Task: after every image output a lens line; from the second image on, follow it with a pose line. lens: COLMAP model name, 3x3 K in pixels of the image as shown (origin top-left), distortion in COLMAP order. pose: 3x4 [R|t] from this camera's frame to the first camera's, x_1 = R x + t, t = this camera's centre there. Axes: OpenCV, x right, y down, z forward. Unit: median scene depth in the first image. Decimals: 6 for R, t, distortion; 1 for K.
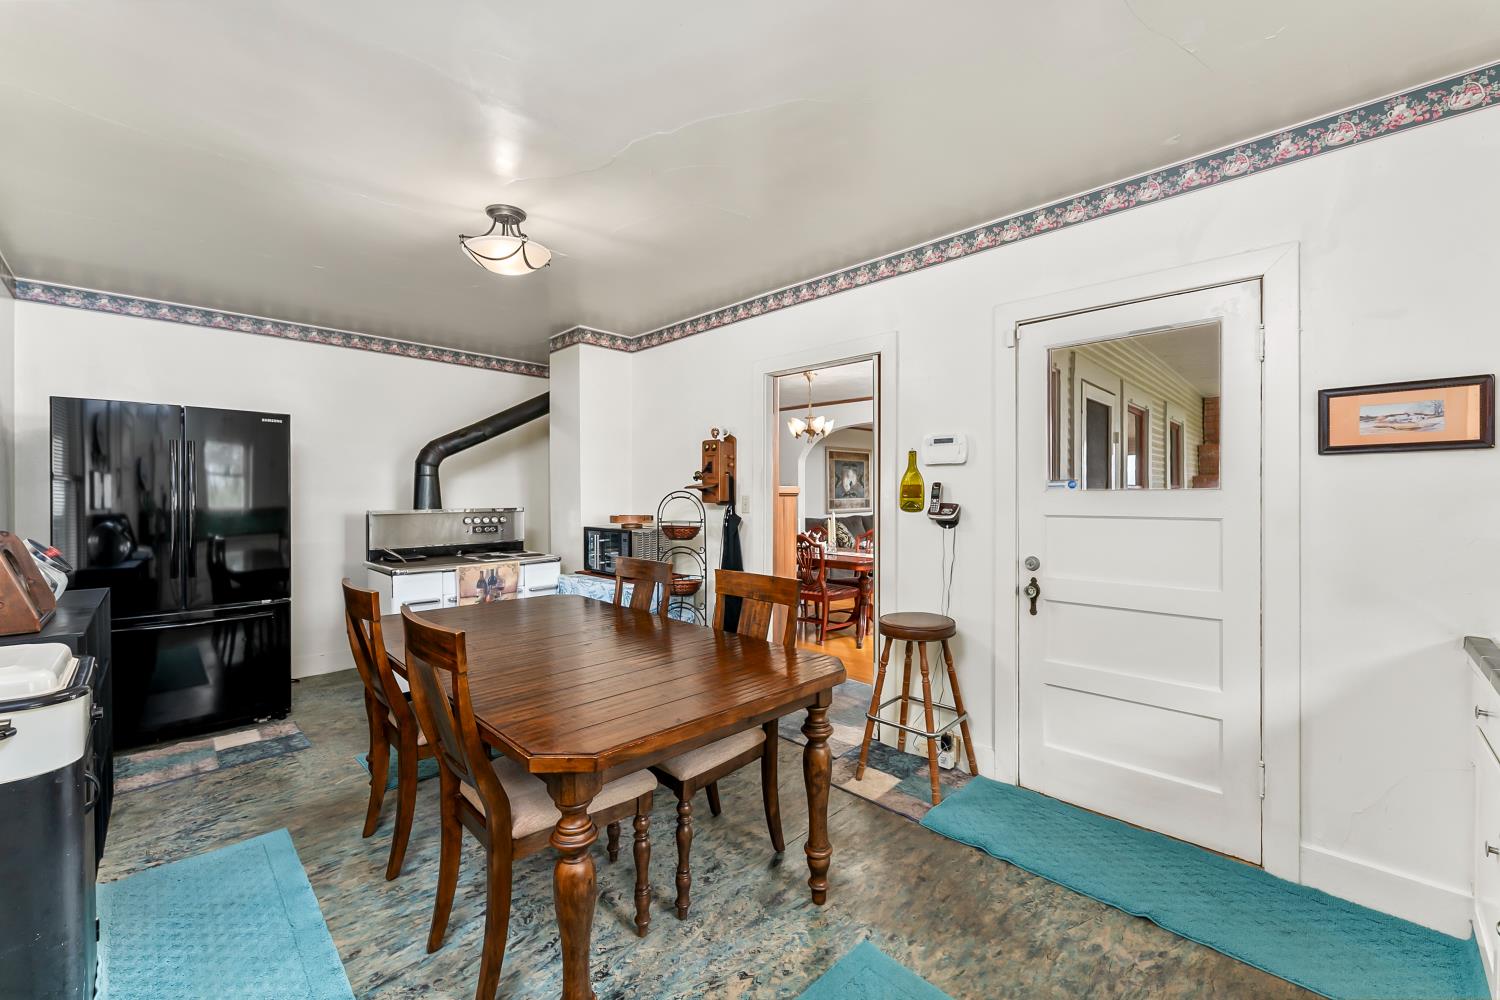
lens RADIAL K [[592.1, 0, 749.3], [0, 592.1, 494.1], [0, 0, 1]] dist [0.002682, 0.000000]
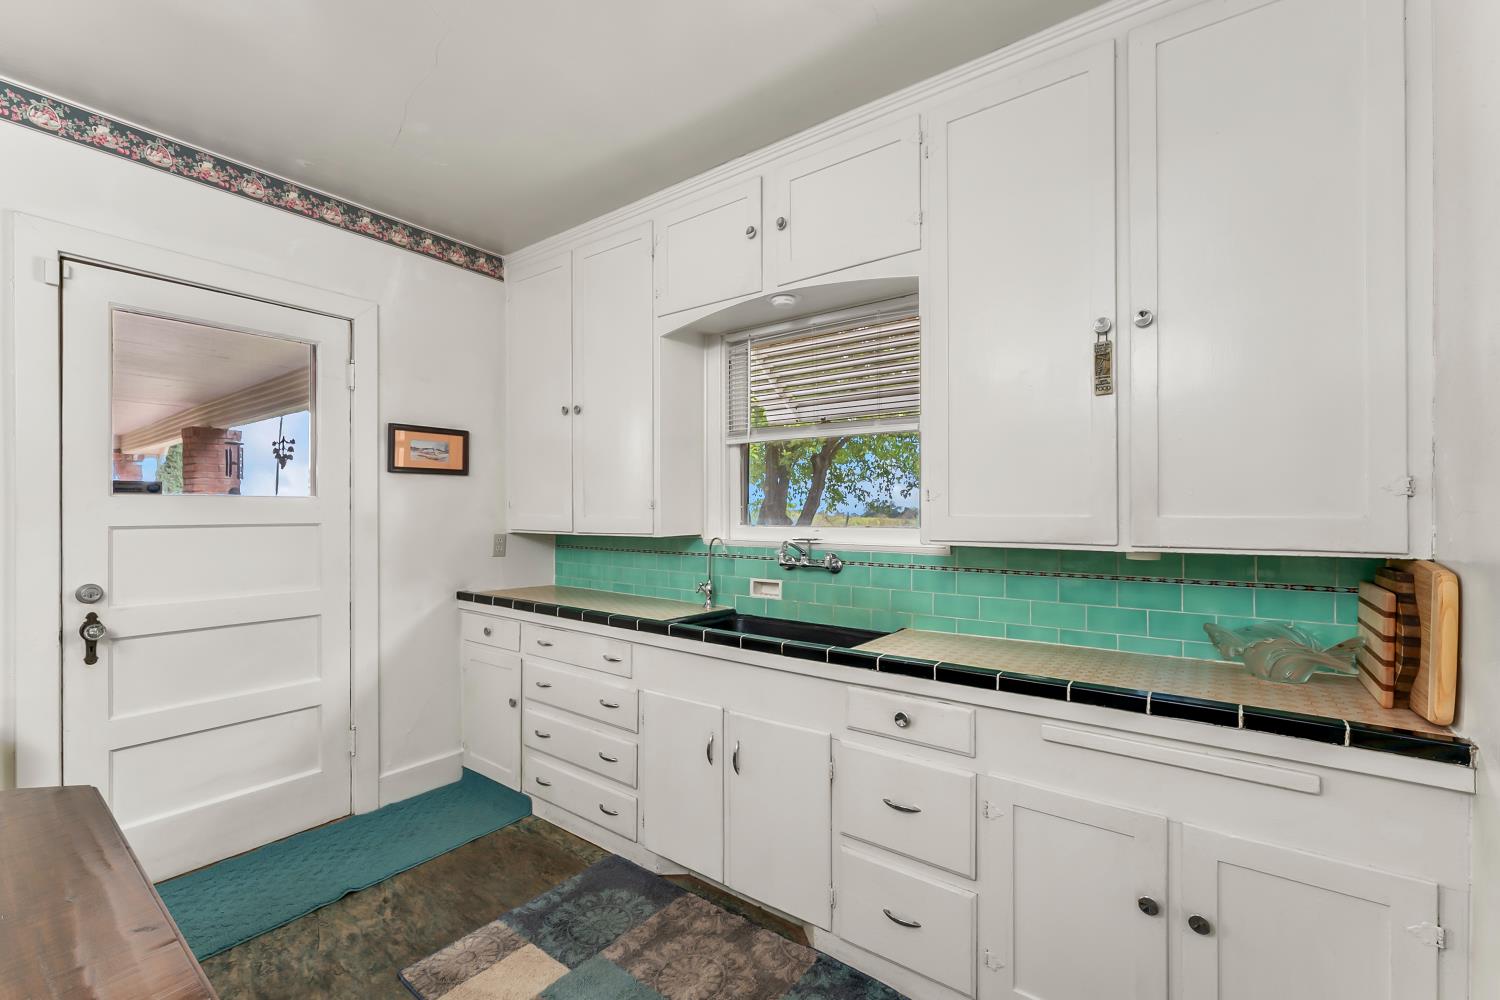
lens RADIAL K [[616.3, 0, 736.4], [0, 616.3, 505.7], [0, 0, 1]] dist [-0.004596, -0.000460]
pose [[-0.112241, 0.011174, 0.993618, -0.484783], [-0.000569, 0.999936, -0.011309, 0.023019], [-0.993681, -0.001835, -0.112227, 0.397172]]
